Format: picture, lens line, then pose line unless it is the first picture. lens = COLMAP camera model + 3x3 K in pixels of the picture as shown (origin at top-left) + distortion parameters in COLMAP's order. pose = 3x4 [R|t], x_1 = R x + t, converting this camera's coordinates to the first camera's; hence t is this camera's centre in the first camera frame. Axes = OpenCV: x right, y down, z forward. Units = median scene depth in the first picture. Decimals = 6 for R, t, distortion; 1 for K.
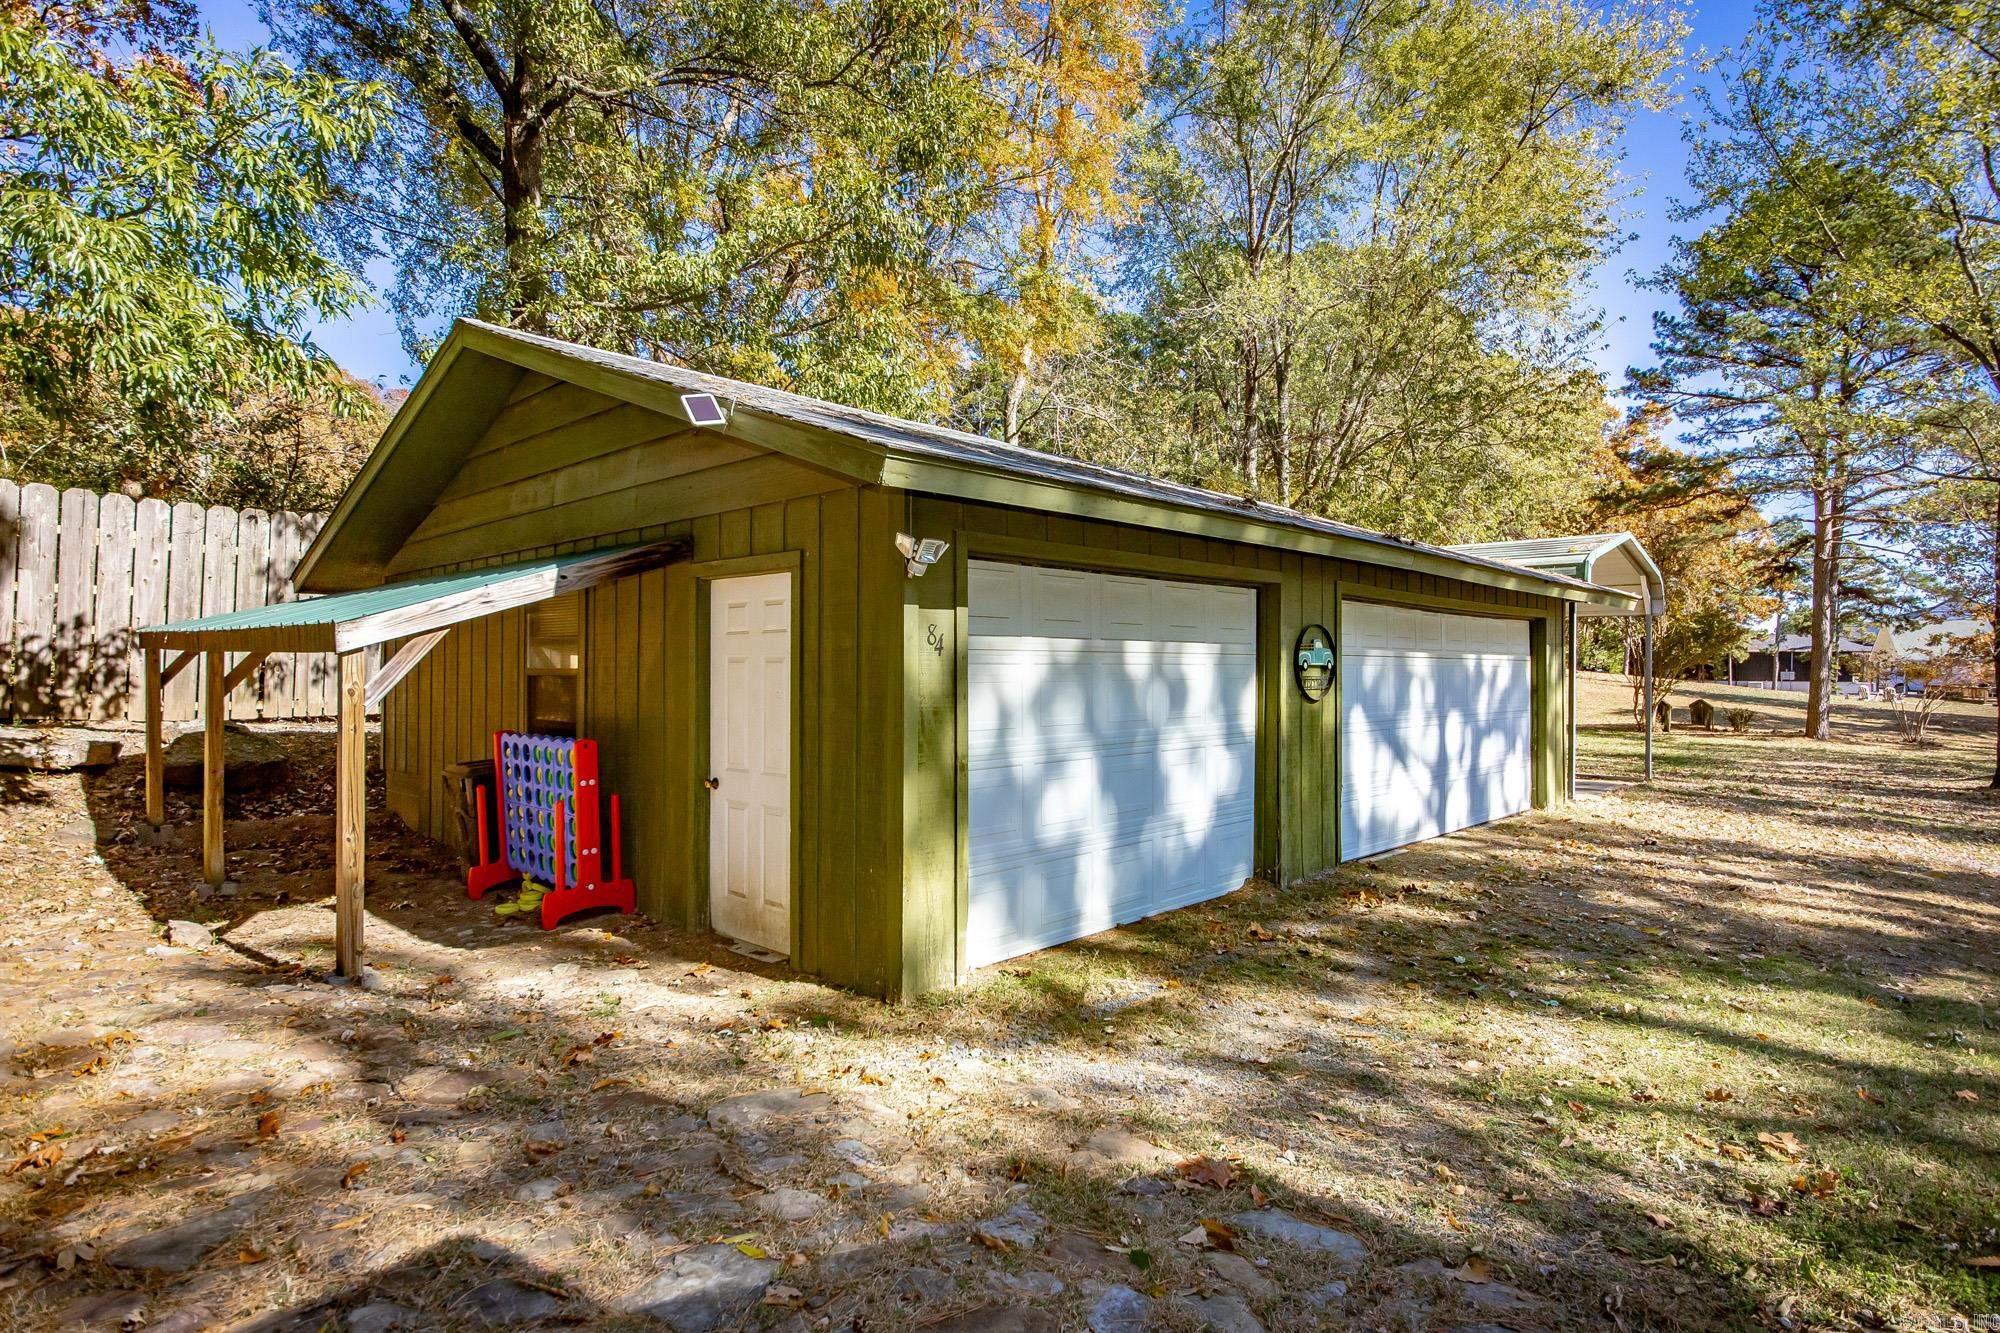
lens RADIAL K [[1016.4, 0, 999.2], [0, 1016.4, 654.0], [0, 0, 1]] dist [0.002982, 0.000433]
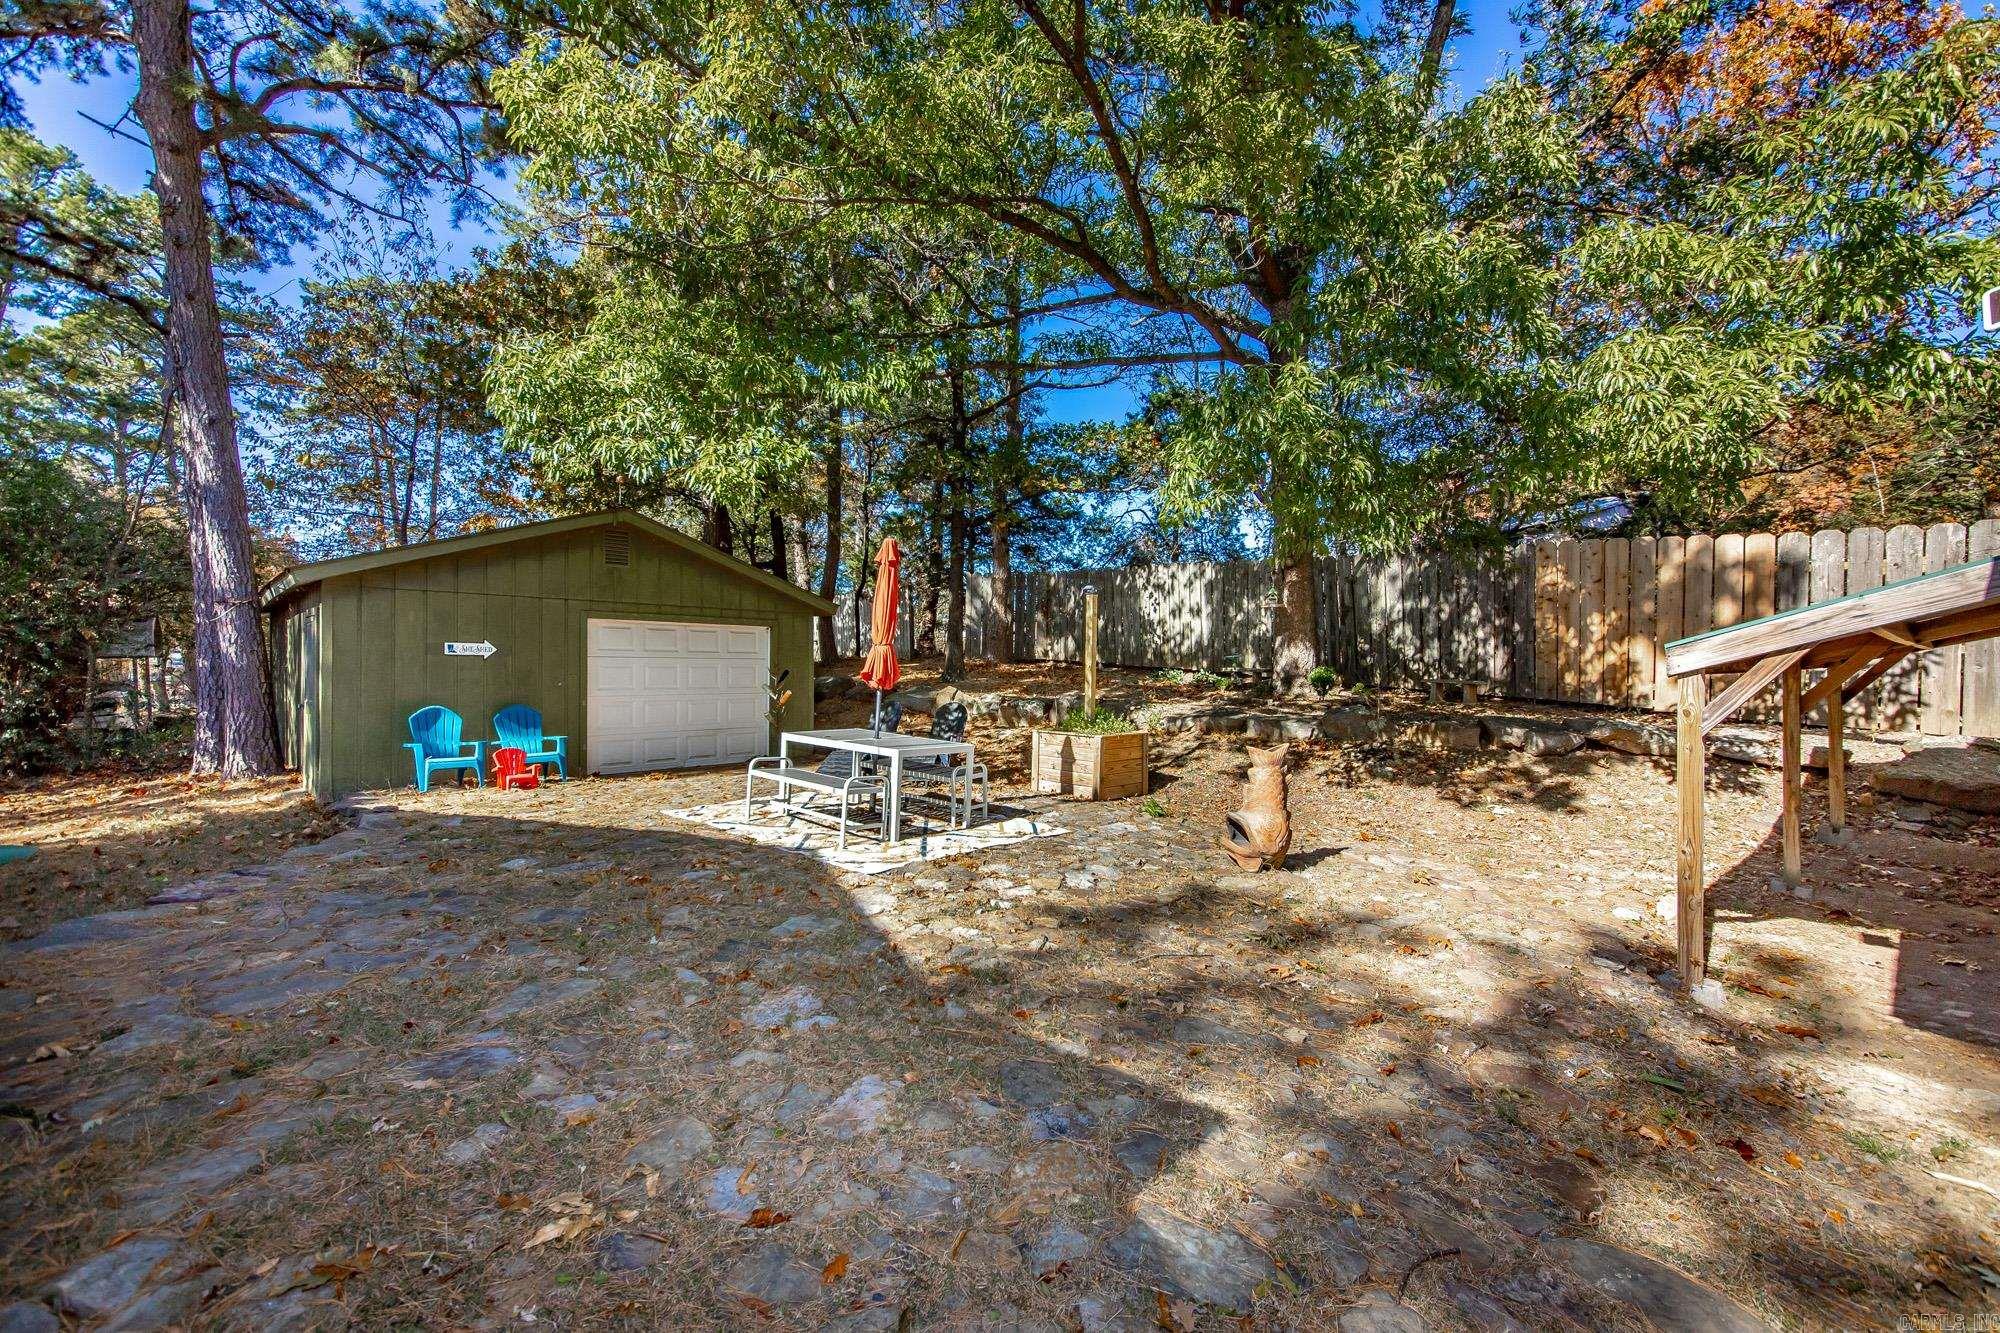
lens RADIAL K [[820.2, 0, 998.3], [0, 820.2, 665.5], [0, 0, 1]] dist [-0.002105, 0.000035]
pose [[-0.049134, -0.000874, -0.998792, 0.209156], [-0.006421, 0.999979, -0.000559, -0.002795], [0.998772, 0.006385, -0.049139, 0.294068]]
